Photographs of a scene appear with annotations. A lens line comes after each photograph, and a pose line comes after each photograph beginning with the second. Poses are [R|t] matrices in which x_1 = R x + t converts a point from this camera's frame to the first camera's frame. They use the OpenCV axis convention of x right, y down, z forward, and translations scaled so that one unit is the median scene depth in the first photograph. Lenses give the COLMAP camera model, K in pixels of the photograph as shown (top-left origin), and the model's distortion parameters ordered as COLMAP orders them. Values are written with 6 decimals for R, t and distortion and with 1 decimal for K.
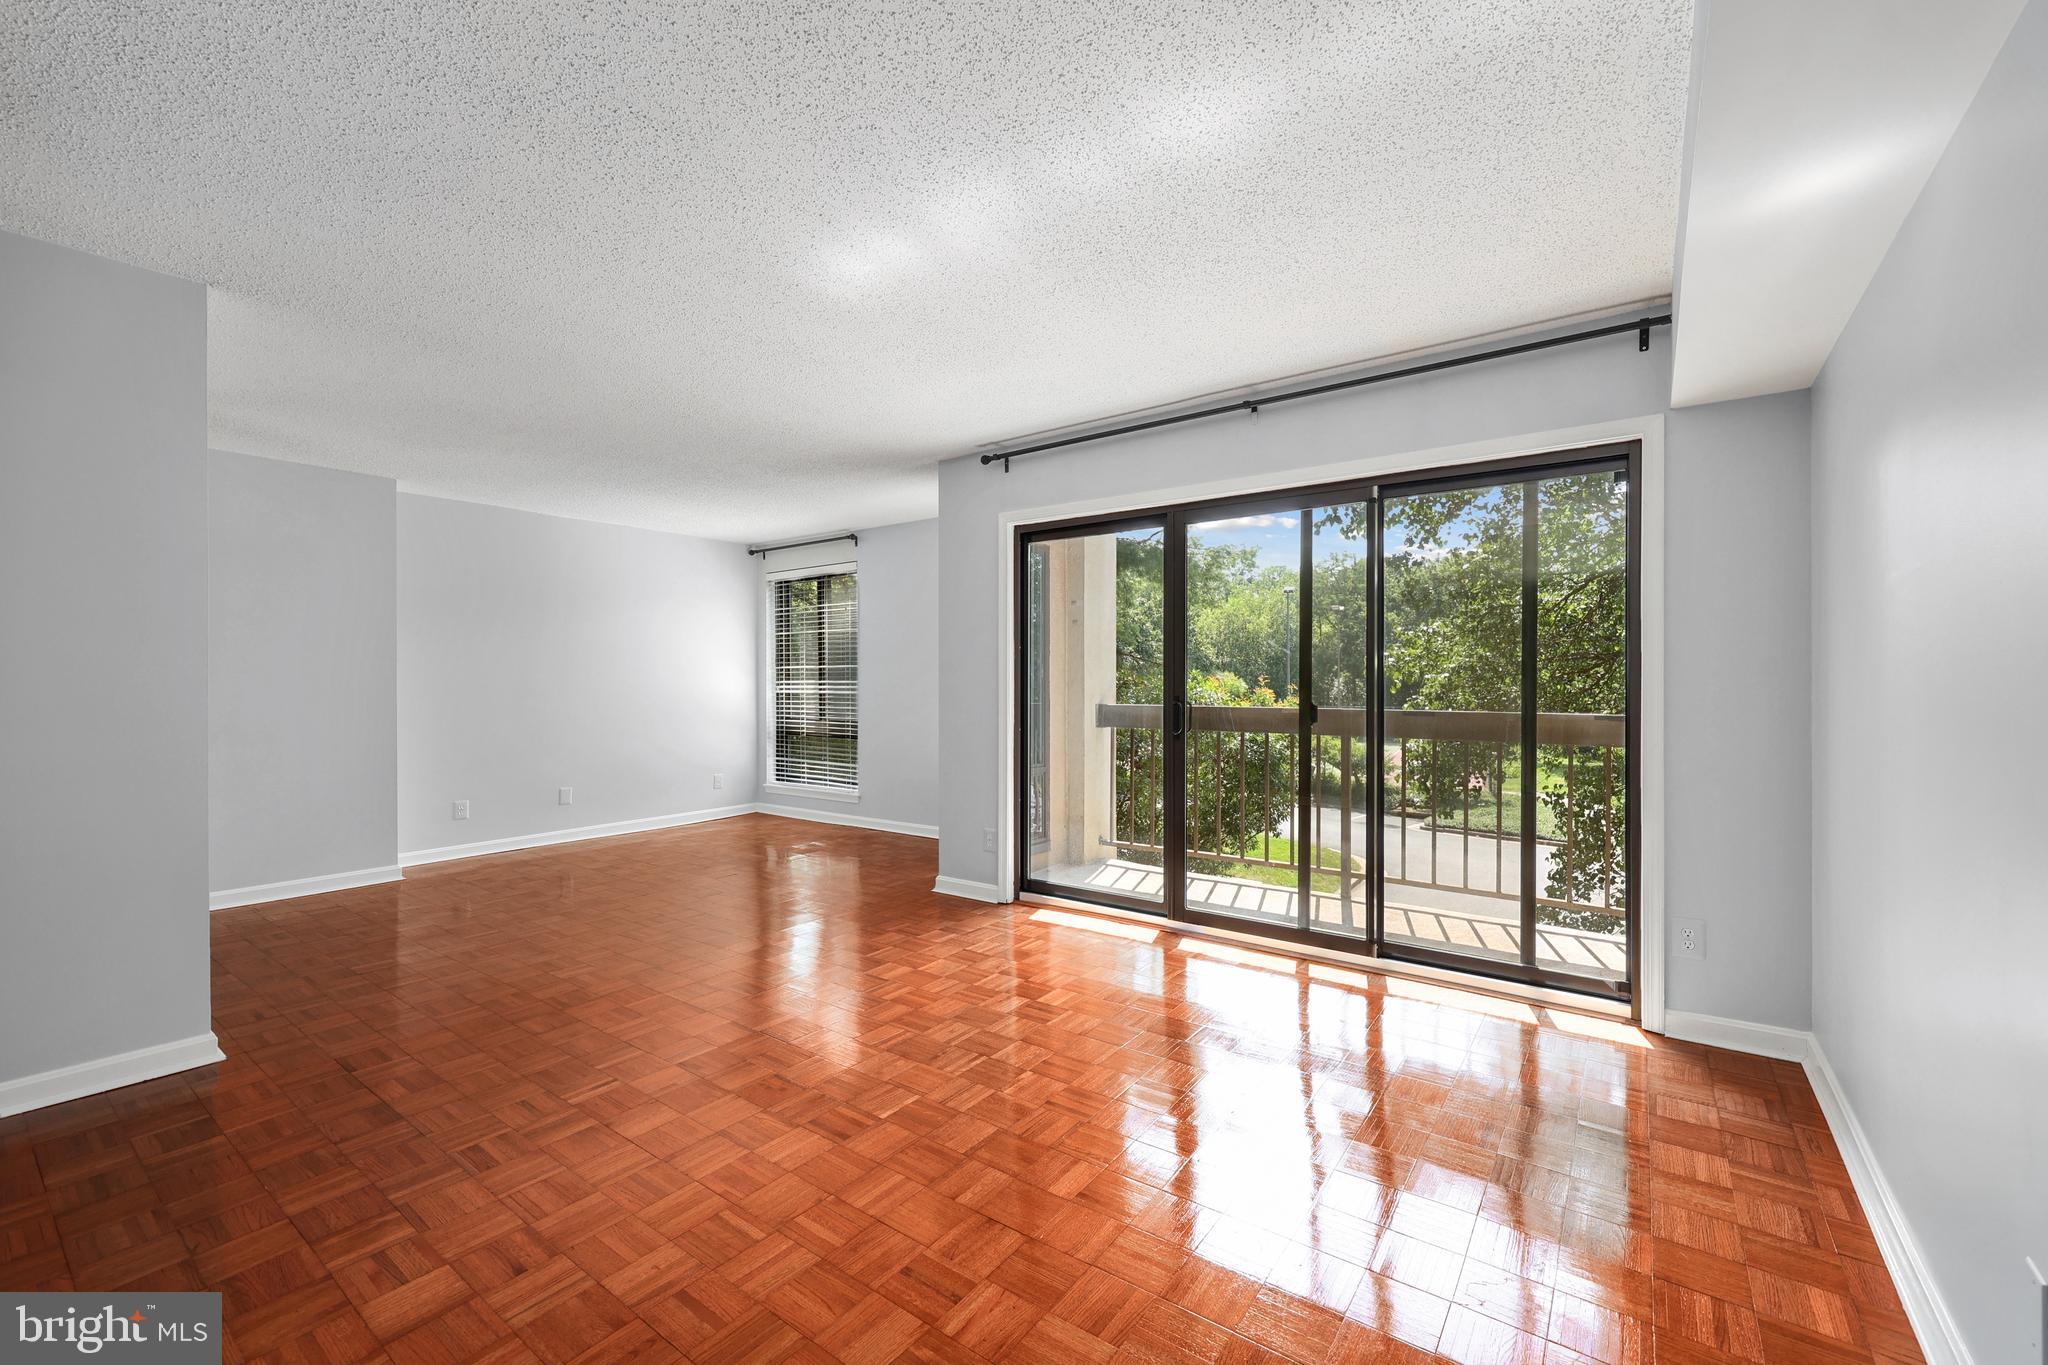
lens RADIAL K [[827.7, 0, 1029.7], [0, 827.7, 685.7], [0, 0, 1]] dist [0.005962, -0.000182]
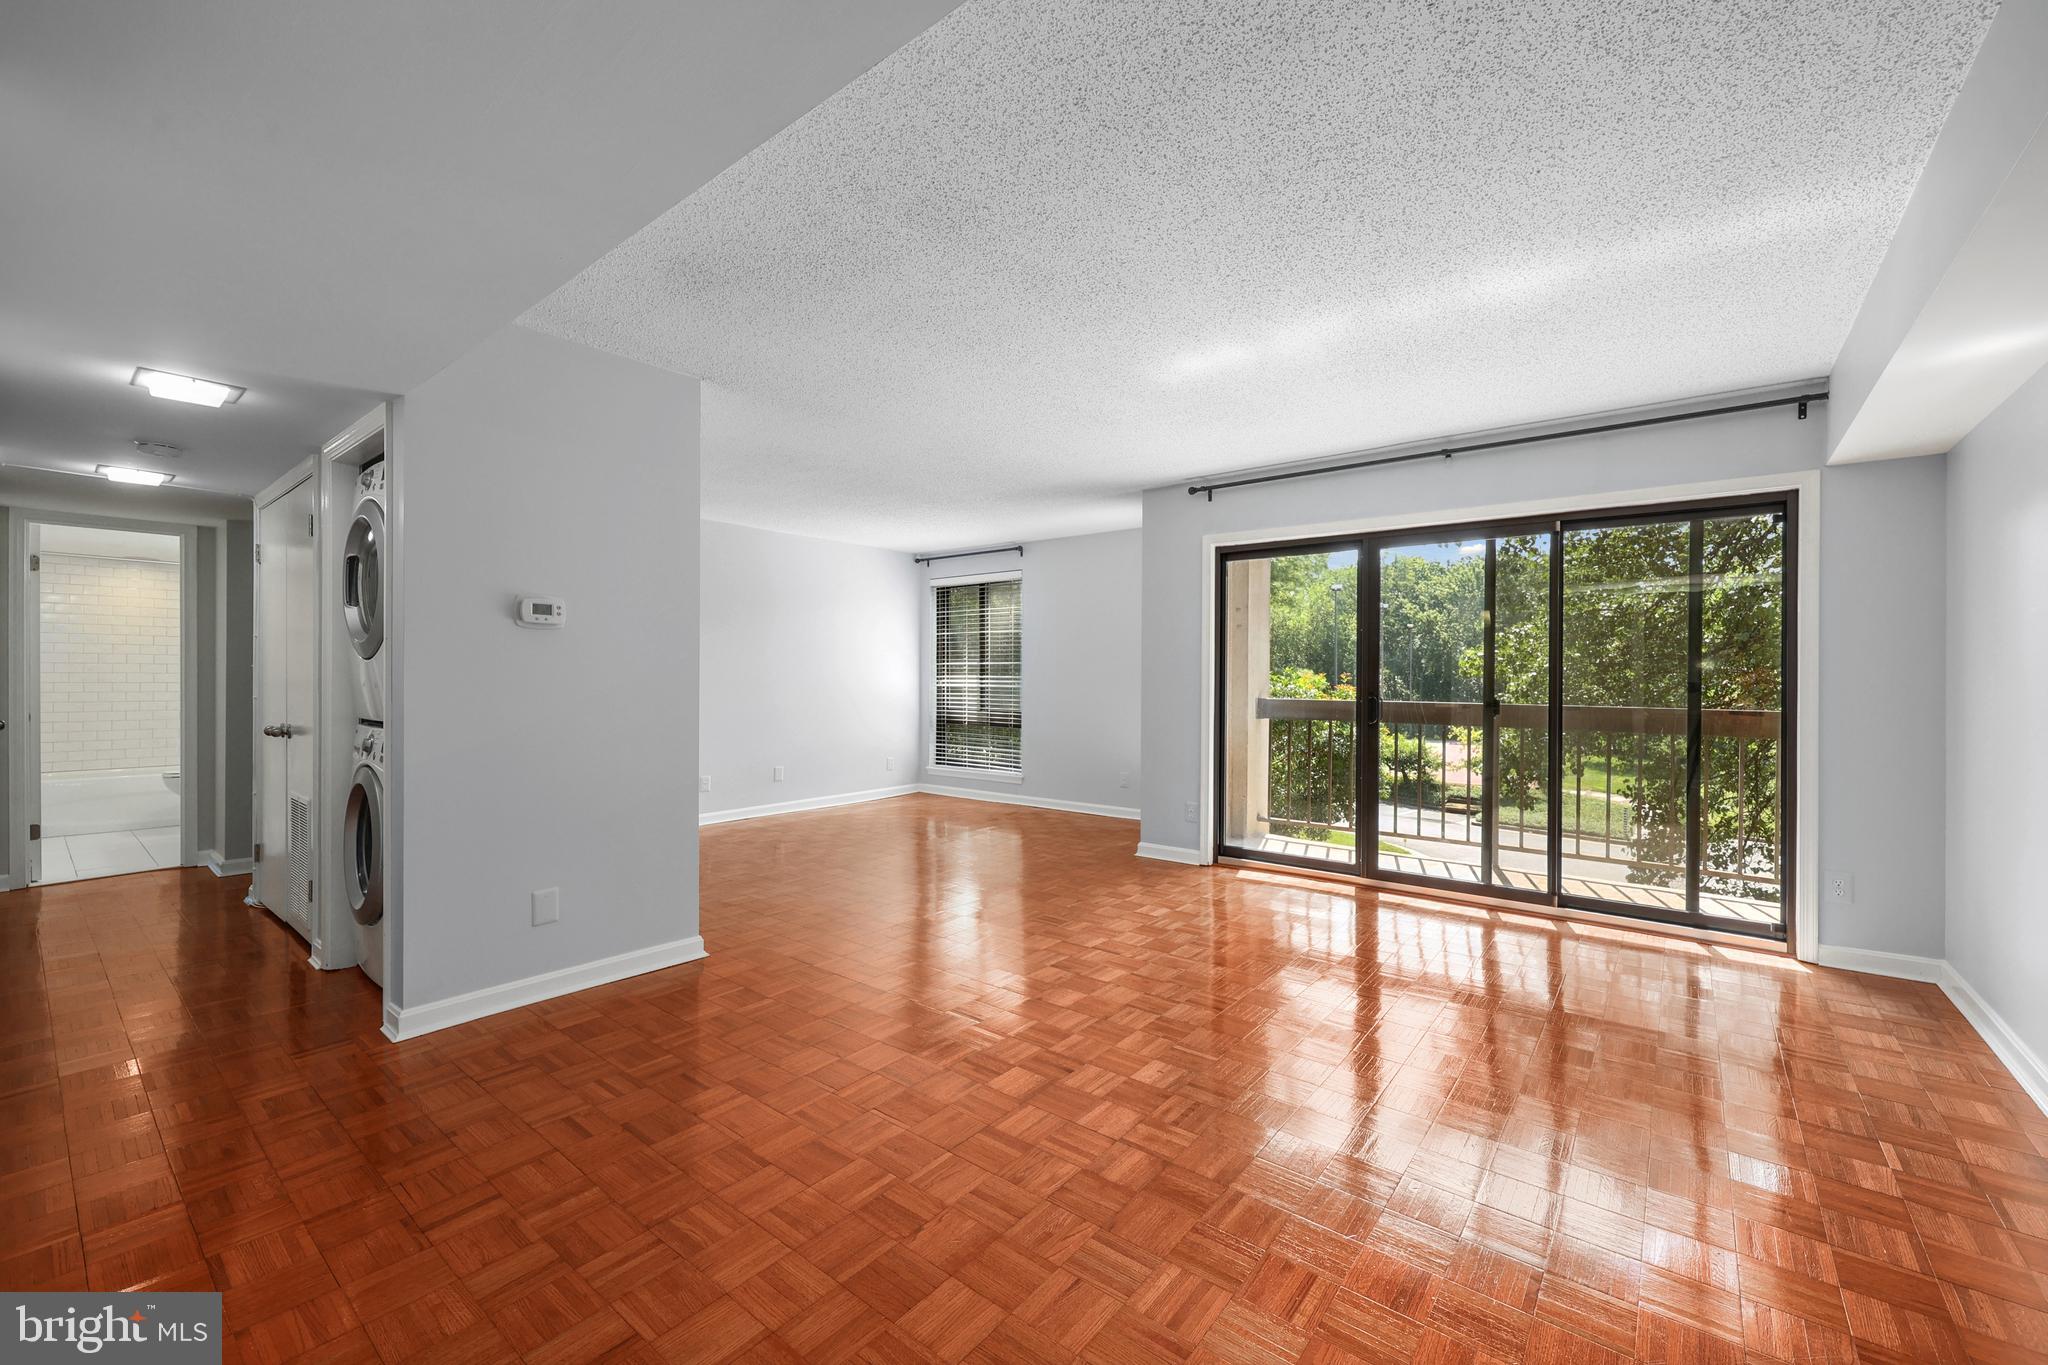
lens RADIAL K [[827.7, 0, 1018.1], [0, 827.7, 680.2], [0, 0, 1]] dist [0.005962, -0.000182]
pose [[0.999243, 0.008056, -0.038063, -0.255233], [-0.008048, 0.999968, 0.000364, -0.000694], [0.038065, -0.000057, 0.999275, -0.194393]]
